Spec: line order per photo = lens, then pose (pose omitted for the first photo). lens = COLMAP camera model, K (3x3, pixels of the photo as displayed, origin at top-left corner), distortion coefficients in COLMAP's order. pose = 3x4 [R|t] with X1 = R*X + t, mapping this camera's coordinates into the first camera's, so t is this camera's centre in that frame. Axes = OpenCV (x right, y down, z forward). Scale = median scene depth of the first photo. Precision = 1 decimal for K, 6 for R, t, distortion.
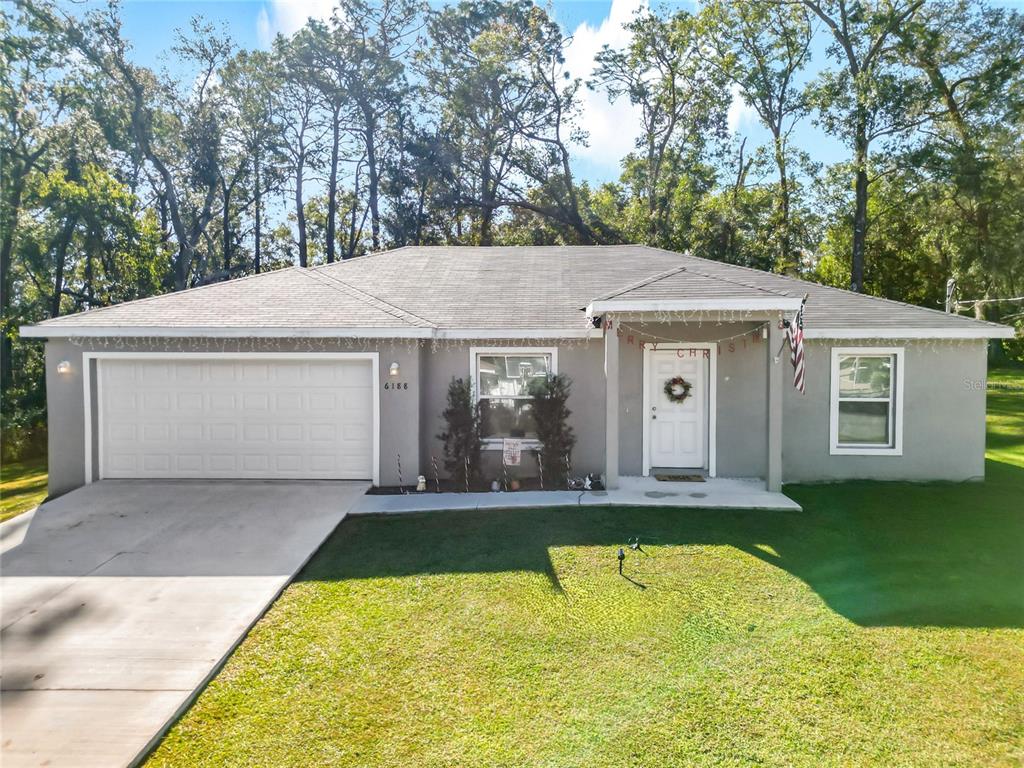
lens RADIAL K [[710.7, 0, 509.9], [0, 710.7, 383.3], [0, 0, 1]] dist [0.042427, -0.011616]
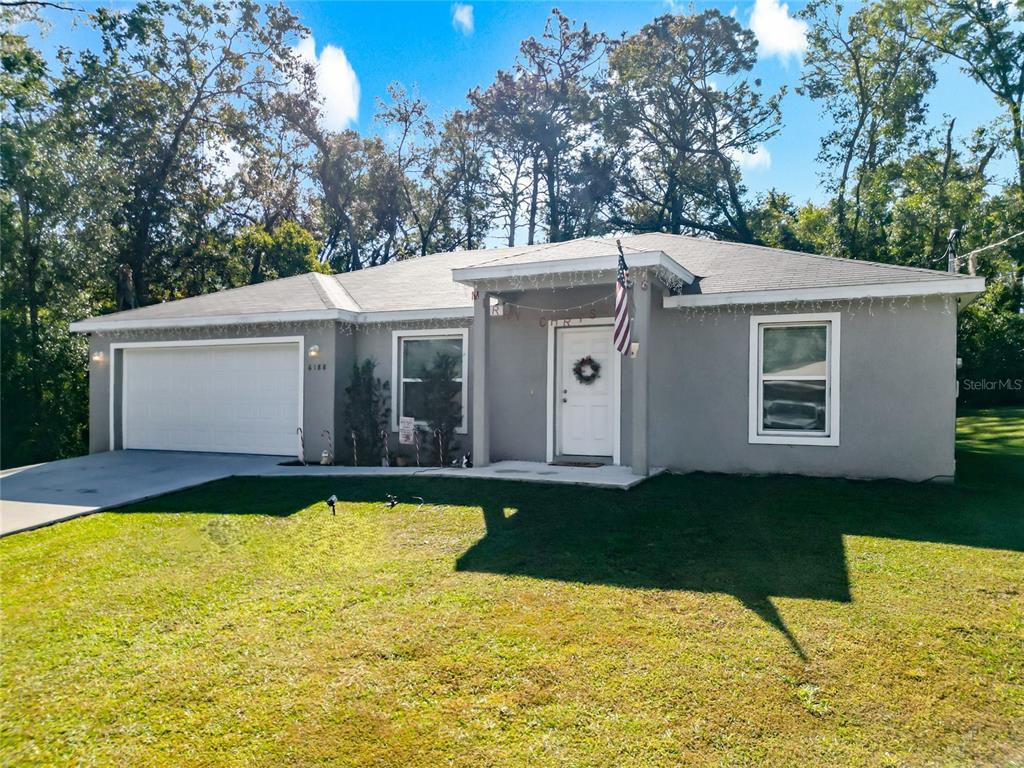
lens RADIAL K [[710.7, 0, 478.7], [0, 710.7, 407.3], [0, 0, 1]] dist [0.042427, -0.011616]
pose [[0.930608, 0.011629, -0.365832, 0.445334], [-0.021460, 0.999509, -0.022818, 0.080942], [0.365387, 0.029086, 0.930401, 0.092237]]
